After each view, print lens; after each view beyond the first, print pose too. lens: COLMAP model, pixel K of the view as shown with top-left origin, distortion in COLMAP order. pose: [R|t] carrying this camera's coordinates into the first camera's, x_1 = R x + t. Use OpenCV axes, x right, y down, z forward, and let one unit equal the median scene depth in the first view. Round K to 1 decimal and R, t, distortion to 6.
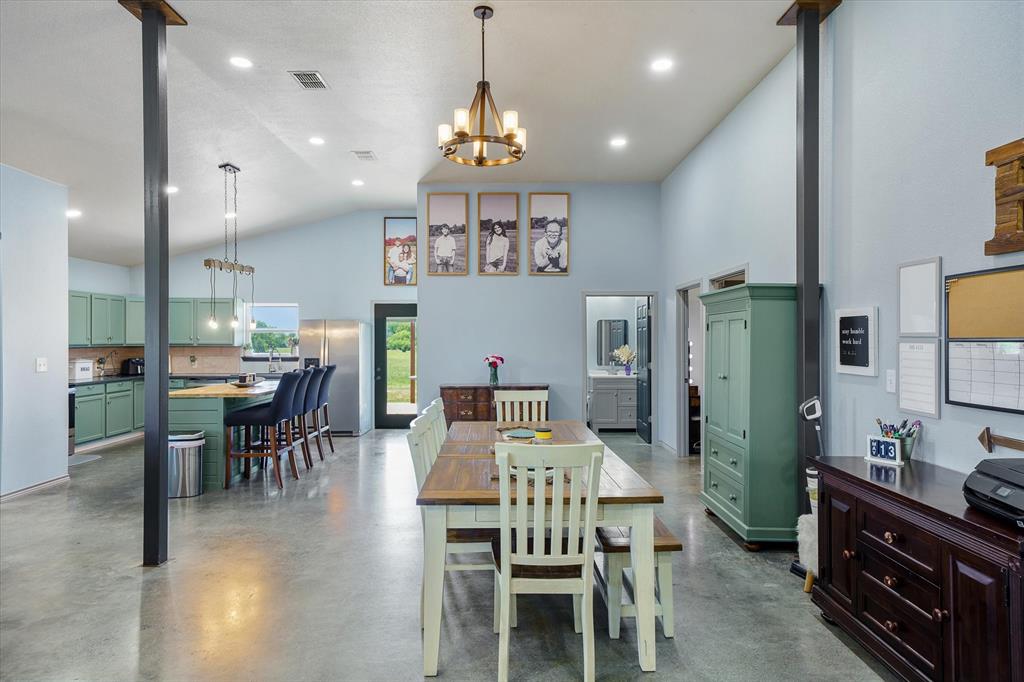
lens RADIAL K [[605.7, 0, 512.0], [0, 605.7, 341.0], [0, 0, 1]] dist [0.027129, 0.000265]
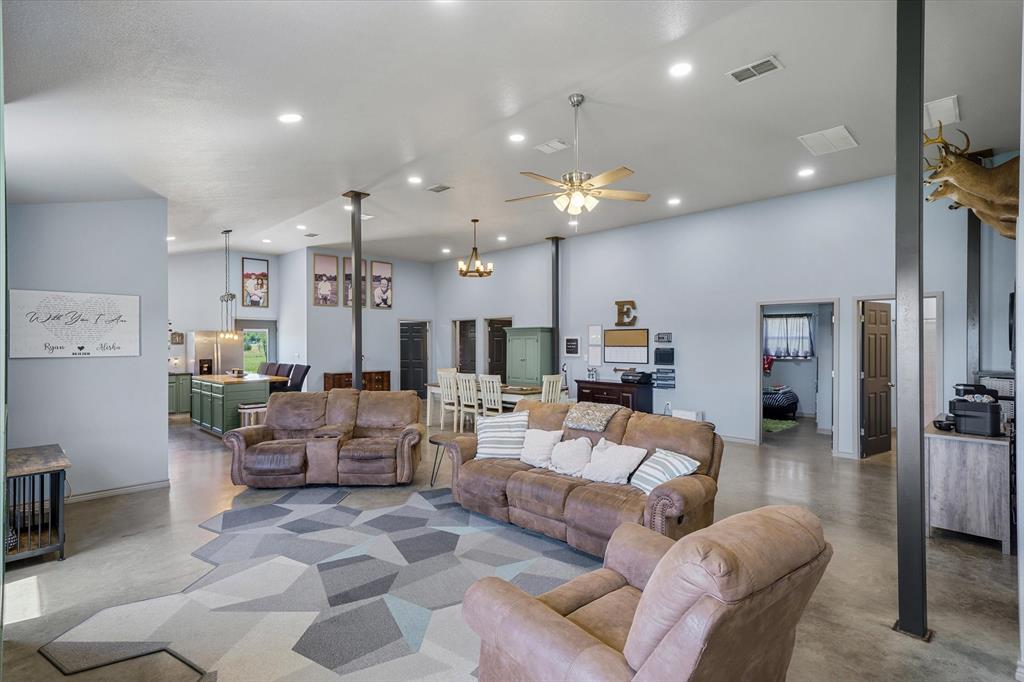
lens RADIAL K [[508.2, 0, 512.0], [0, 508.2, 341.0], [0, 0, 1]] dist [0.015795, 0.000470]
pose [[0.716947, 0.003207, 0.697120, -0.634467], [0.001192, 0.999982, -0.005826, -0.005135], [-0.697127, 0.005008, 0.716930, -0.293052]]
